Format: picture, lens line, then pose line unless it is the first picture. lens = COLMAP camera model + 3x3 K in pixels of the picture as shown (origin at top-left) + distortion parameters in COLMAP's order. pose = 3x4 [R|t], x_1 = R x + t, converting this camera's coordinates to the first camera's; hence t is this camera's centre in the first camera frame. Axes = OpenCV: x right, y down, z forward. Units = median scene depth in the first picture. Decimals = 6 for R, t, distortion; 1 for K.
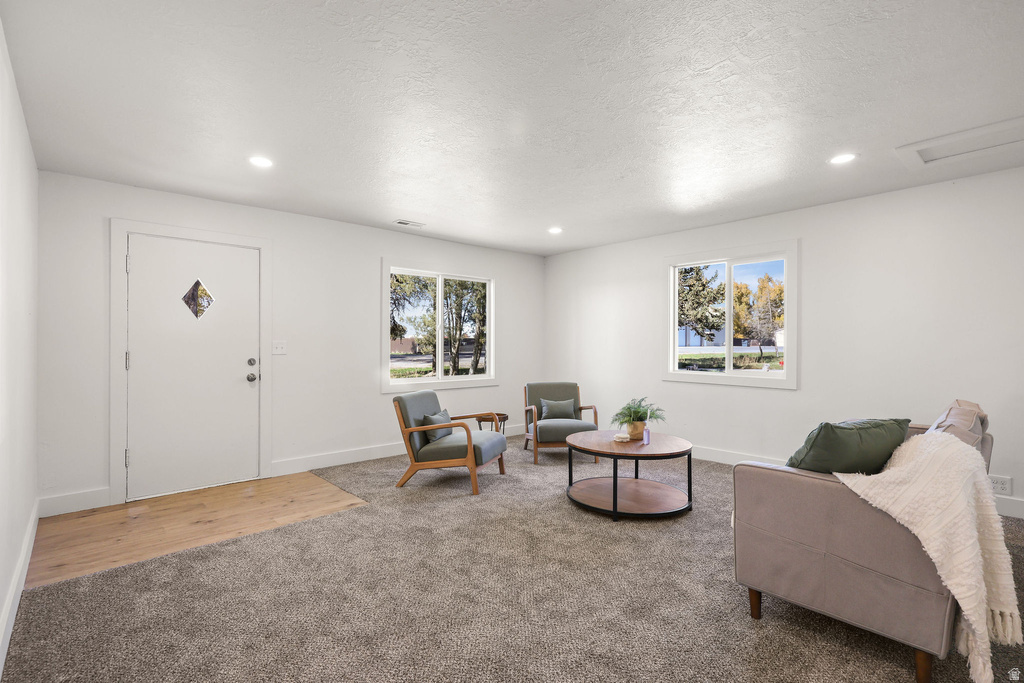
lens RADIAL K [[482.0, 0, 511.4], [0, 482.0, 342.3], [0, 0, 1]] dist [0.000552, 0.000694]
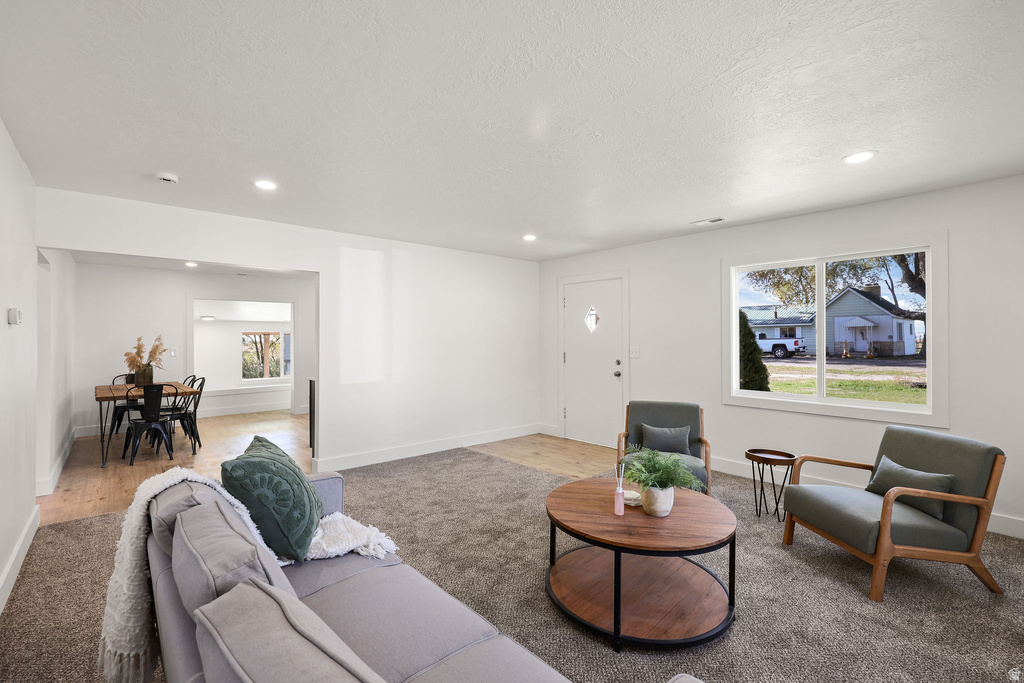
lens RADIAL K [[459.4, 0, 511.4], [0, 459.4, 337.2], [0, 0, 1]] dist [0.005016, -0.000113]
pose [[-0.018722, -0.009800, -0.999777, 0.894229], [0.000757, 0.999952, -0.009816, -0.020976], [0.999824, -0.000940, -0.018714, 0.847961]]
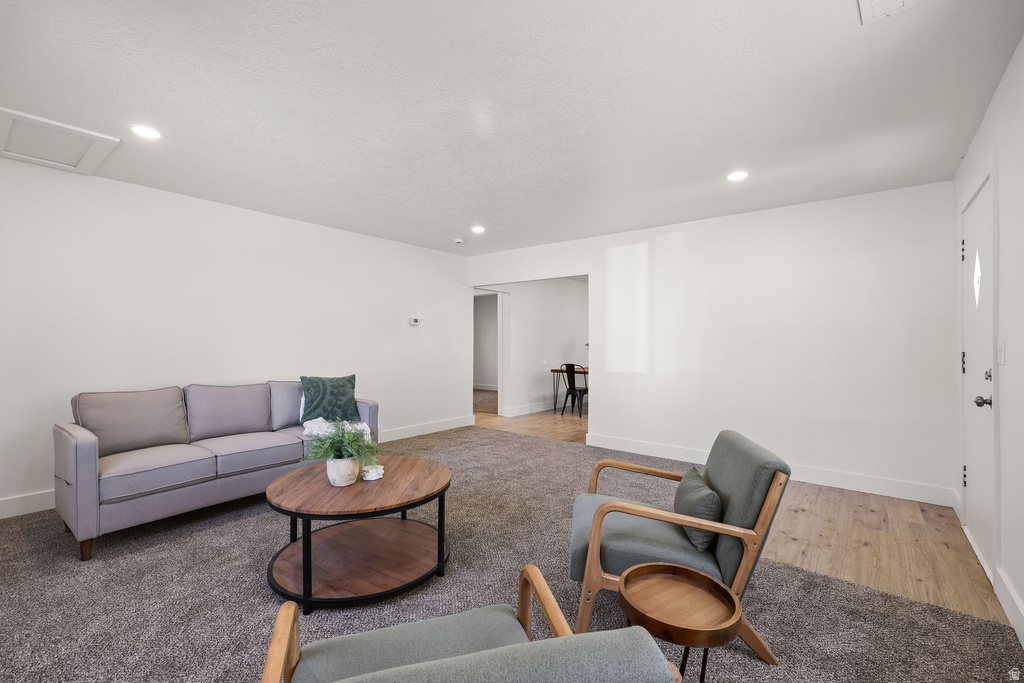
lens RADIAL K [[459.4, 0, 507.8], [0, 459.4, 344.8], [0, 0, 1]] dist [0.005016, -0.000113]
pose [[-0.987192, -0.008478, -0.159309, 0.141723], [-0.008681, 0.999962, 0.000578, 0.012469], [0.159298, 0.001954, -0.987229, 1.713343]]
